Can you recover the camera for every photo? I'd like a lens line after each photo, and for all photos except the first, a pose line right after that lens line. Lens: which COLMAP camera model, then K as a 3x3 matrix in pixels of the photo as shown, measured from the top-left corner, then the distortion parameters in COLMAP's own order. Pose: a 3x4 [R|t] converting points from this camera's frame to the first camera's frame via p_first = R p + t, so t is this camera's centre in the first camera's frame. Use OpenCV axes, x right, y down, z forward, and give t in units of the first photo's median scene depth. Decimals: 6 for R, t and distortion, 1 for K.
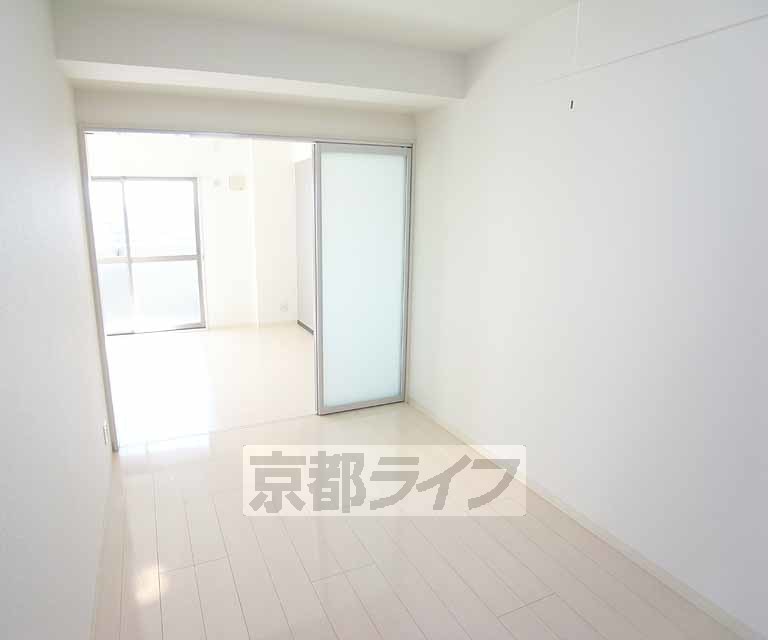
lens RADIAL K [[529.0, 0, 384.0], [0, 529.0, 320.0], [0, 0, 1]] dist [0.001083, -0.001064]
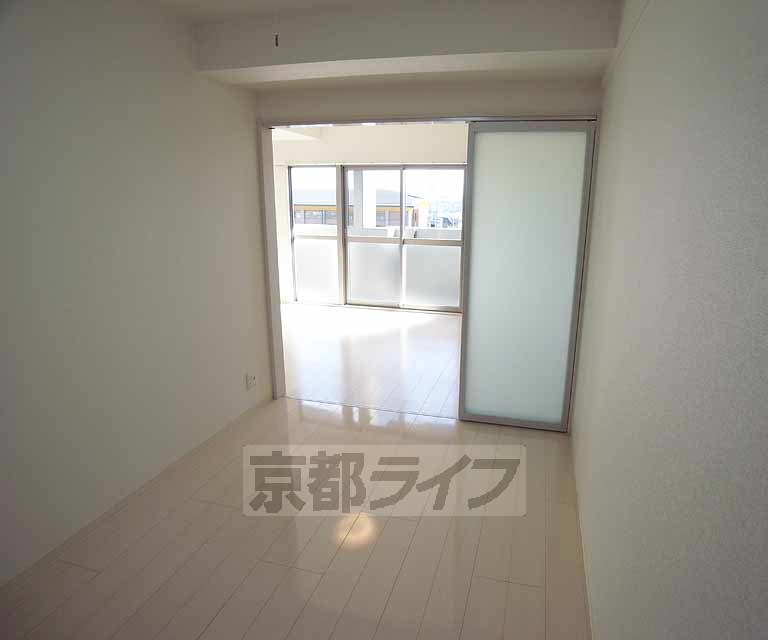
lens RADIAL K [[529.0, 0, 384.0], [0, 529.0, 320.0], [0, 0, 1]] dist [0.001083, -0.001064]
pose [[0.763369, 0.161941, -0.625334, 0.353794], [-0.149073, 0.986099, 0.073389, -0.043198], [0.628526, 0.037198, 0.776898, 0.201494]]
